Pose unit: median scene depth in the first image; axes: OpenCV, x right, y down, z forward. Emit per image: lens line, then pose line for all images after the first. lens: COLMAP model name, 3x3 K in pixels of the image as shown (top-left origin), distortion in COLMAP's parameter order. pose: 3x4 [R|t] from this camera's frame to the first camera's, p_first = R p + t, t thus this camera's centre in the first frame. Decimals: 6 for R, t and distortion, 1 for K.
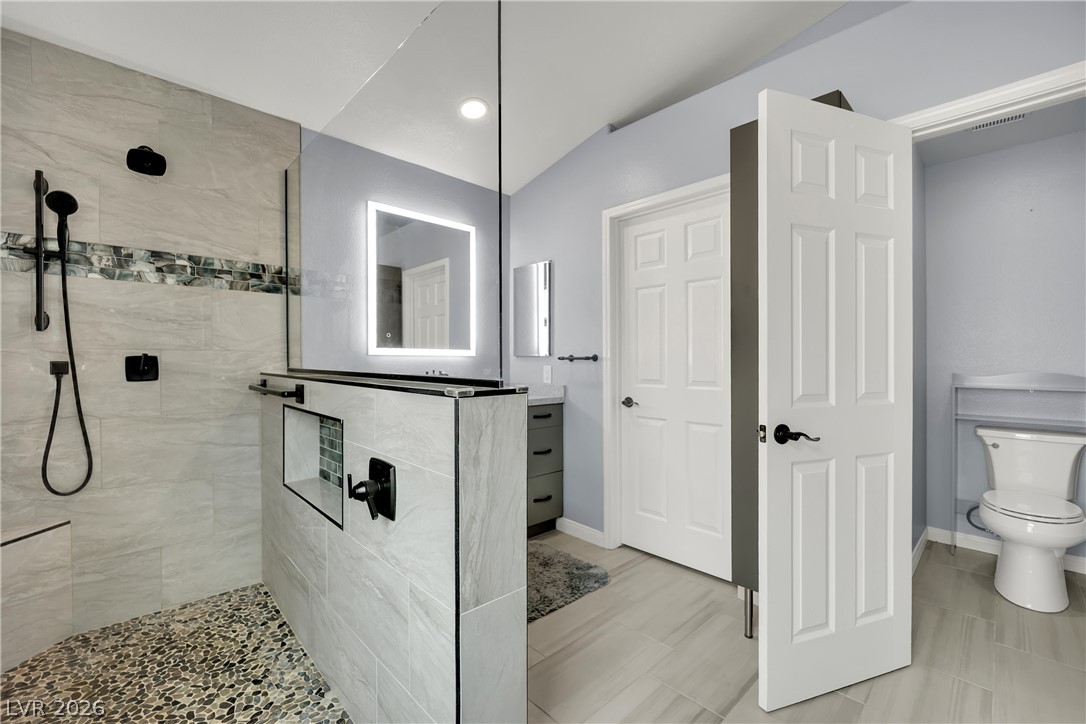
lens RADIAL K [[448.6, 0, 539.9], [0, 448.6, 362.1], [0, 0, 1]] dist [-0.015085, -0.001316]
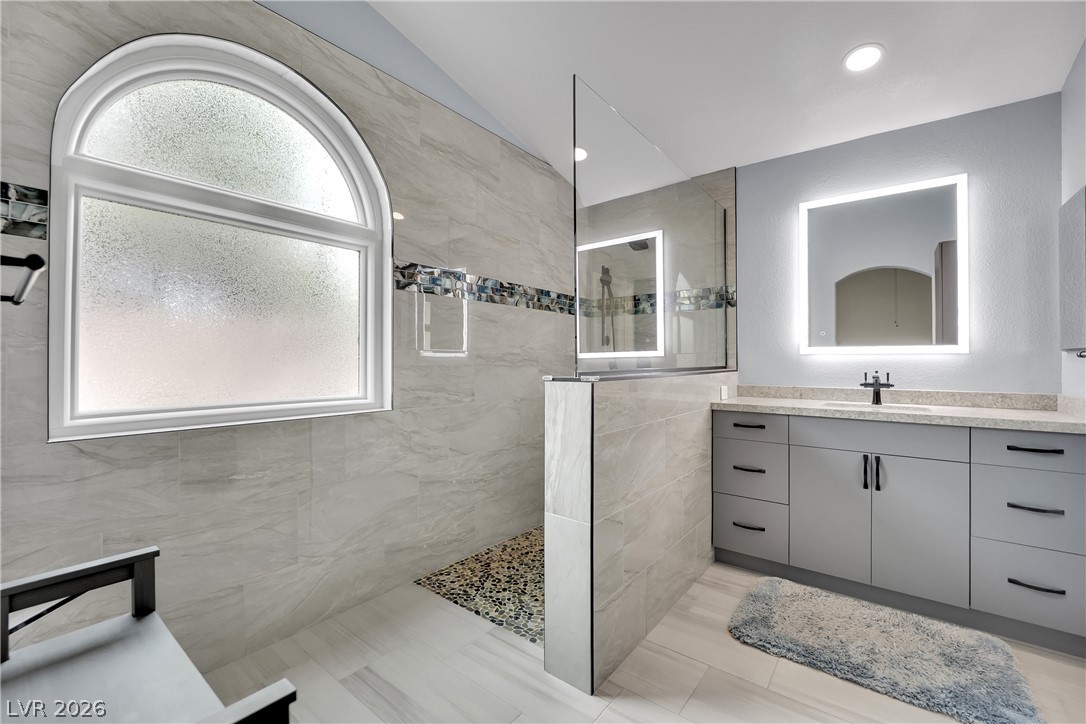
lens RADIAL K [[448.6, 0, 540.8], [0, 448.6, 358.6], [0, 0, 1]] dist [-0.015085, -0.001316]
pose [[0.137017, -0.007235, -0.990542, 0.814661], [-0.007216, 0.999940, -0.008301, 0.006870], [0.990542, 0.008285, 0.136956, 0.418654]]
